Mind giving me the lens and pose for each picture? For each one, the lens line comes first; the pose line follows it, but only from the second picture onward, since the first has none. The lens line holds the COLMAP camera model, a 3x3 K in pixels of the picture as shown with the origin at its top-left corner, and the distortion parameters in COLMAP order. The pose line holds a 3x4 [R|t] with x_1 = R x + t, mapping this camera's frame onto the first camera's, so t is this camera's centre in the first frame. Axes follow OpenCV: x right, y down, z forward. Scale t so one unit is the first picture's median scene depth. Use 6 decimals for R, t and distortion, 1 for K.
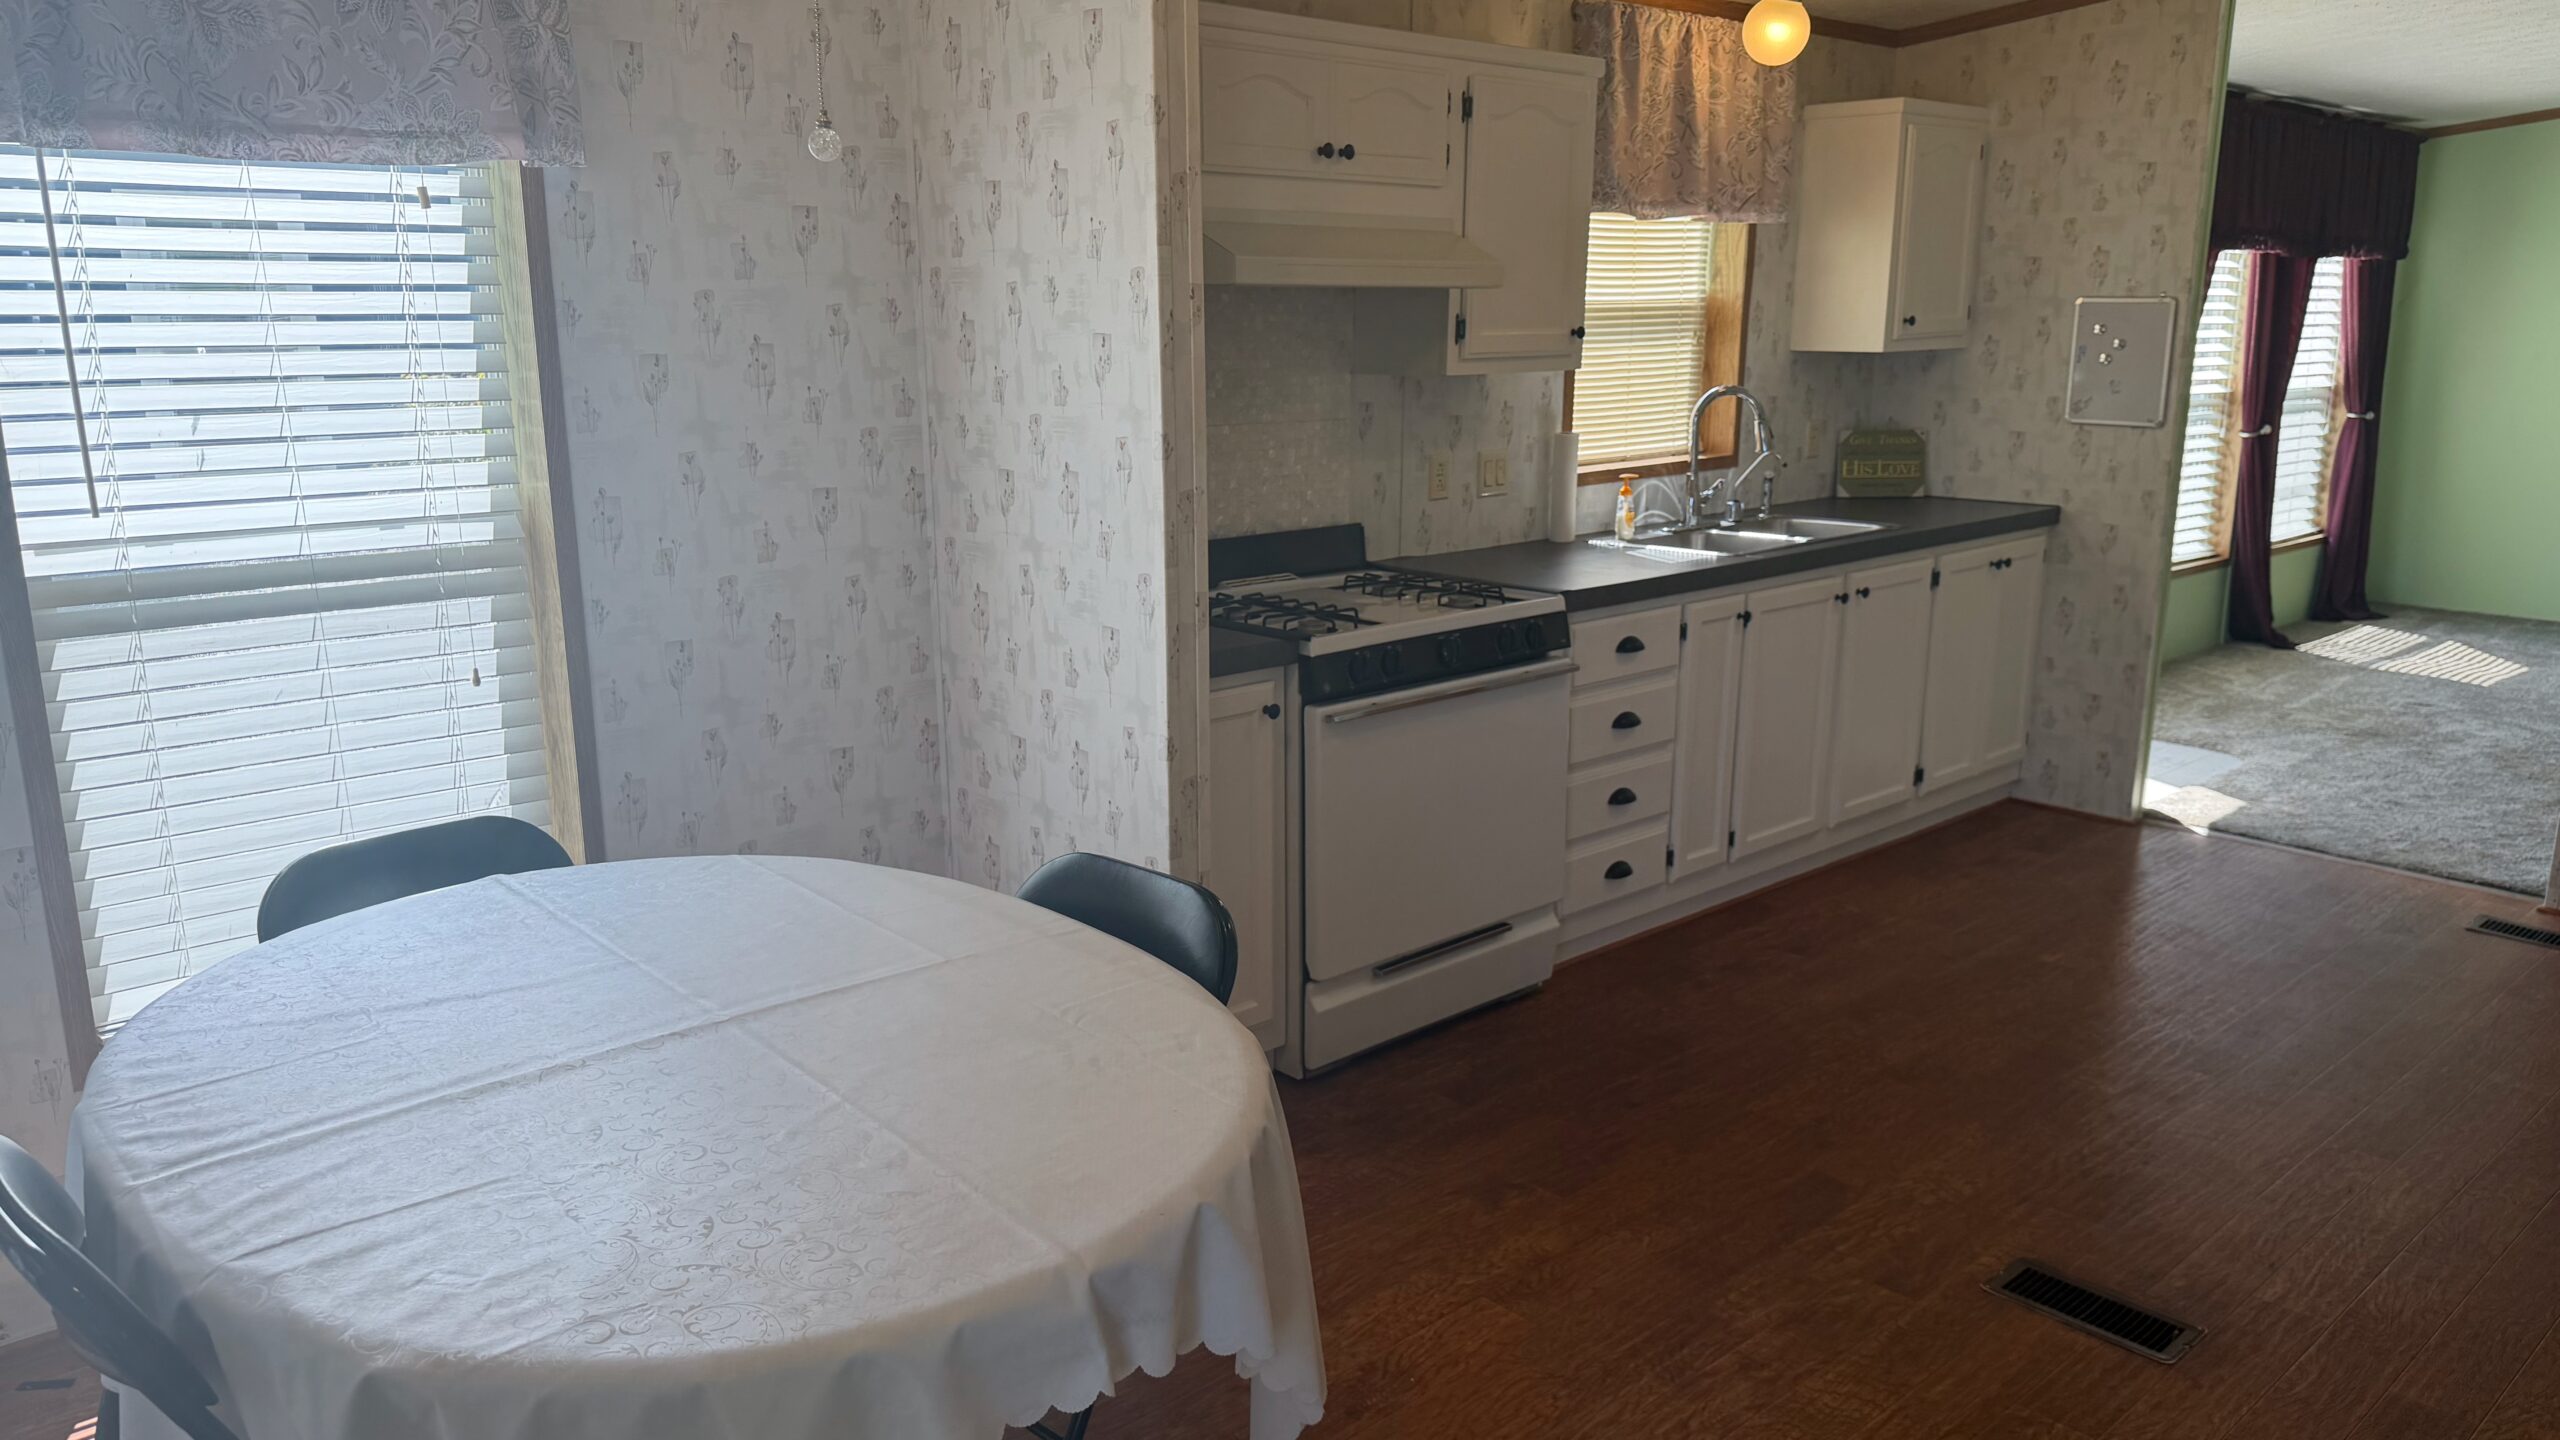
lens RADIAL K [[1754.8, 0, 1267.8], [0, 1754.8, 739.8], [0, 0, 1]] dist [0.061981, -0.095995]
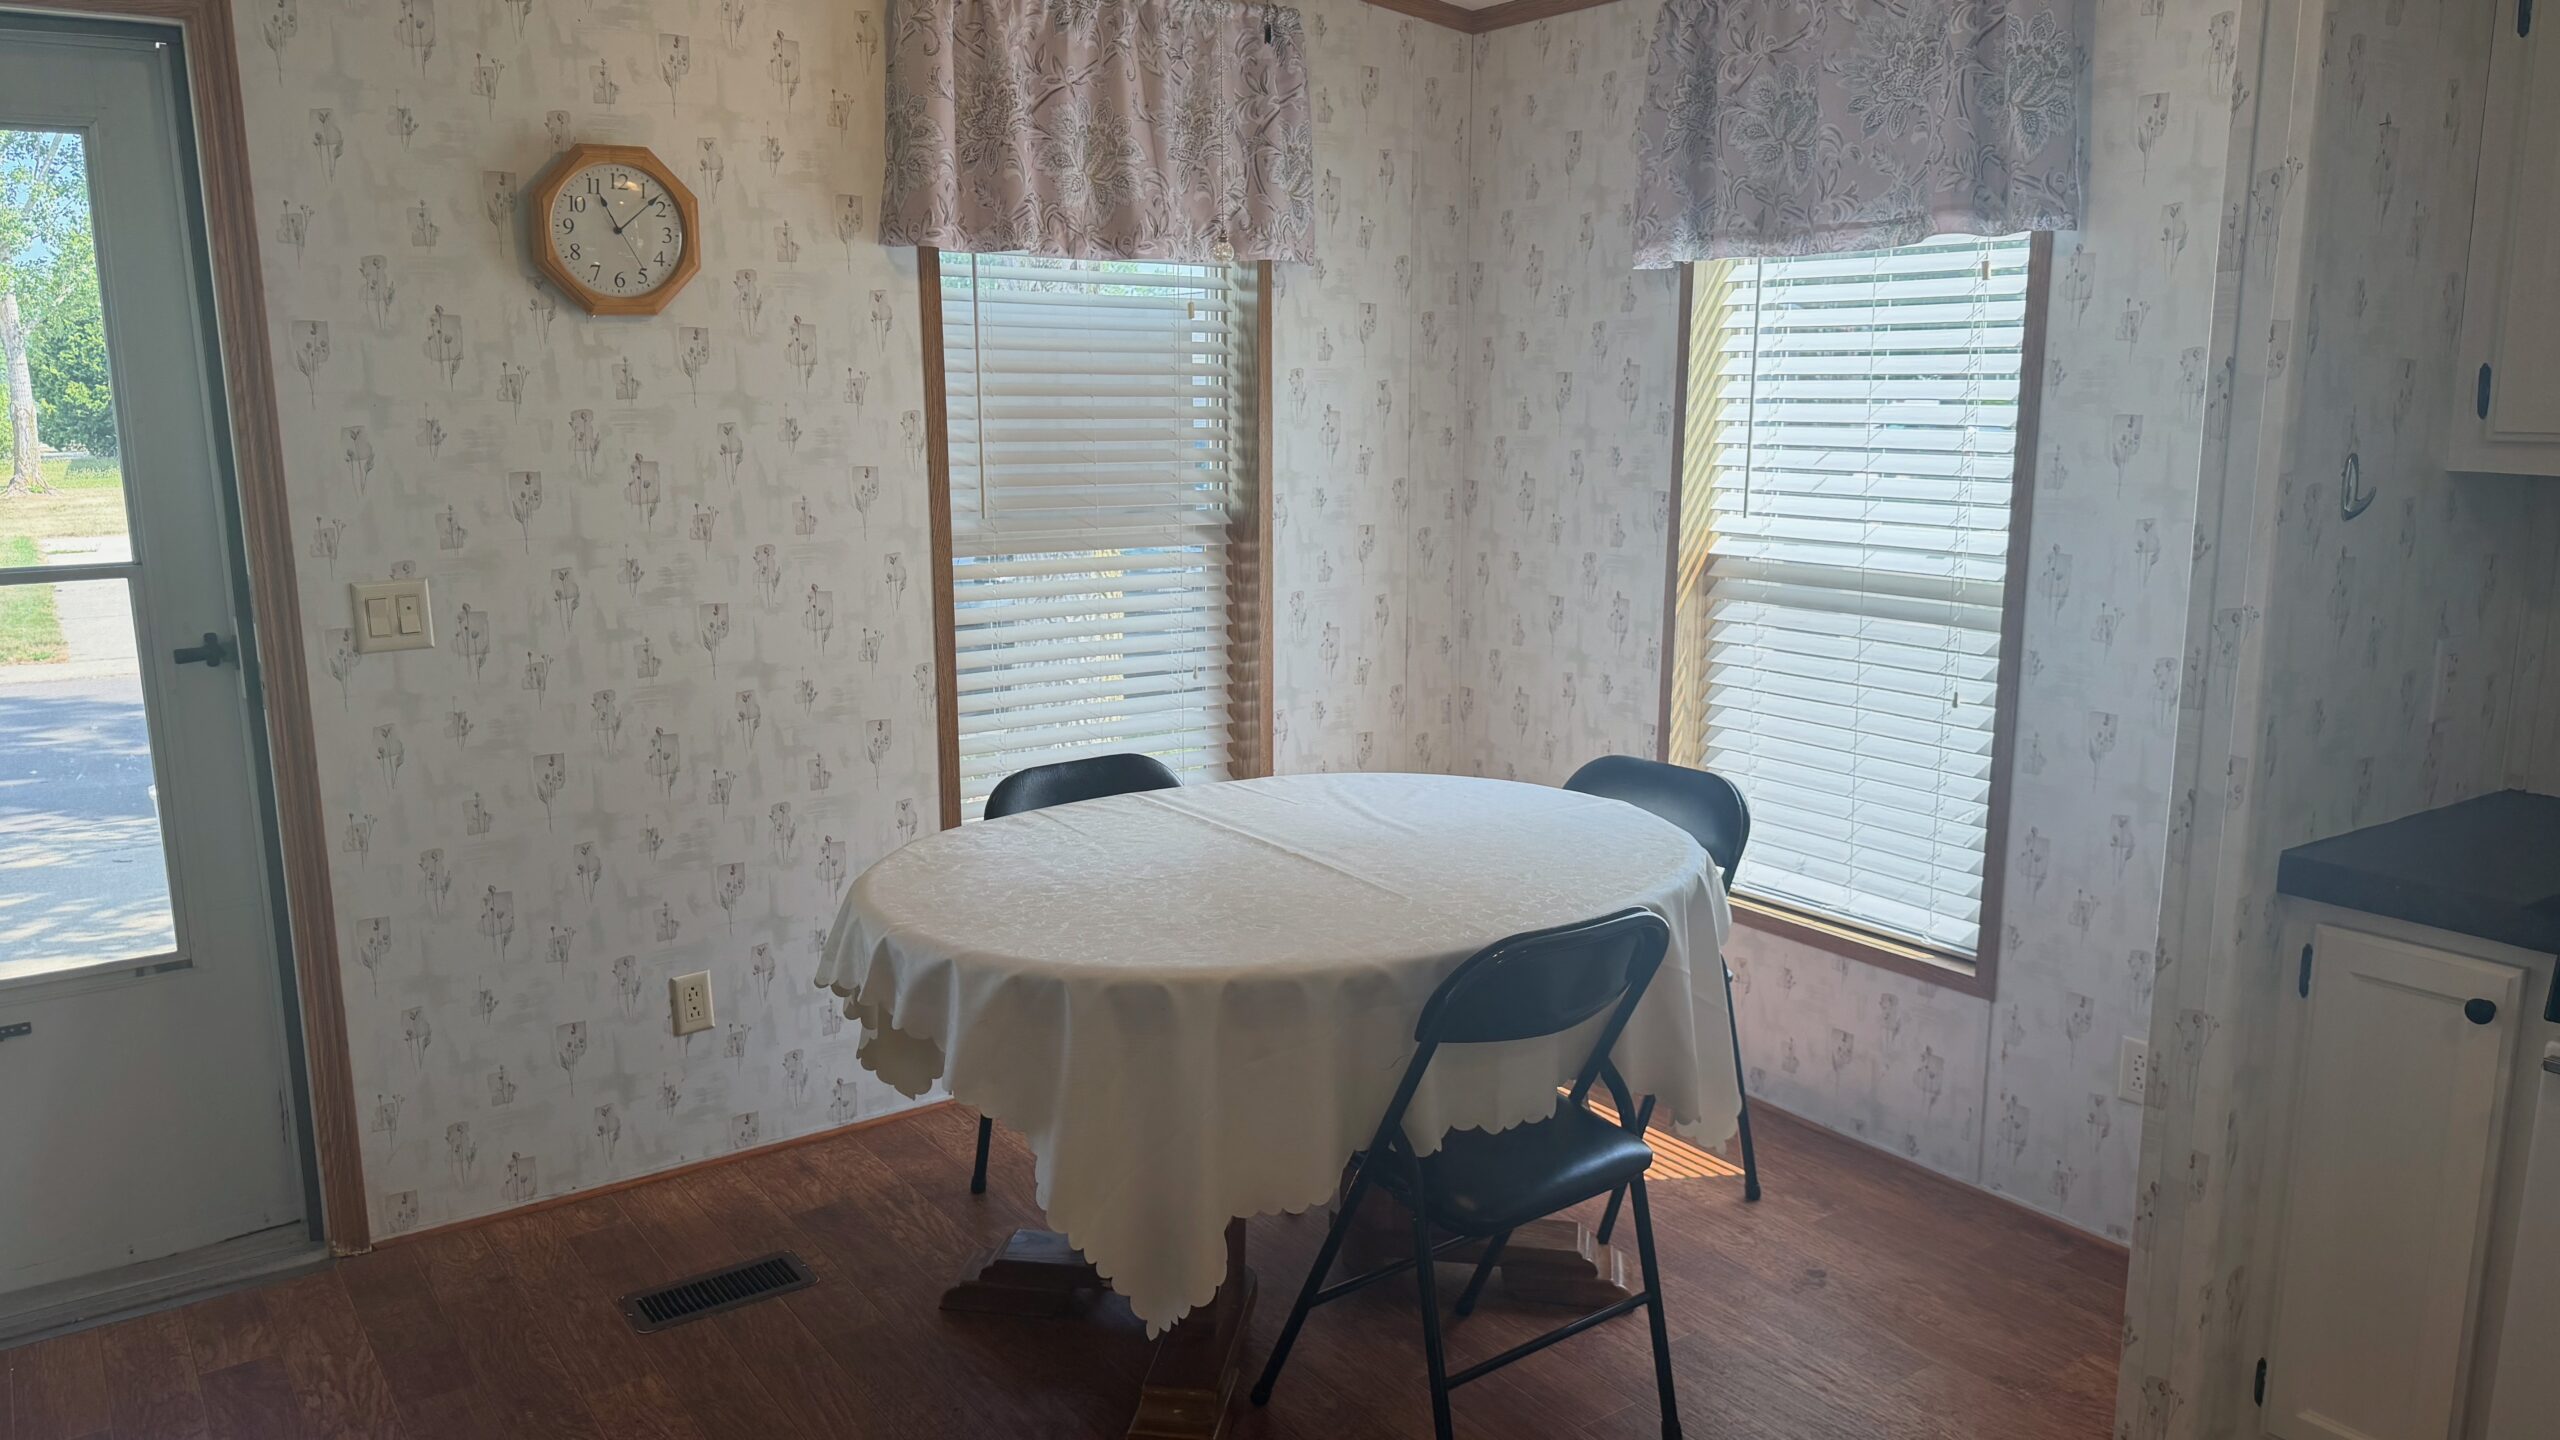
lens RADIAL K [[1754.8, 0, 1267.8], [0, 1754.8, 739.8], [0, 0, 1]] dist [0.061981, -0.095995]
pose [[-0.097799, 0.196588, -0.975597, 0.805892], [-0.240700, 0.946520, 0.214858, -0.173762], [0.965660, 0.255839, -0.045250, 0.765590]]
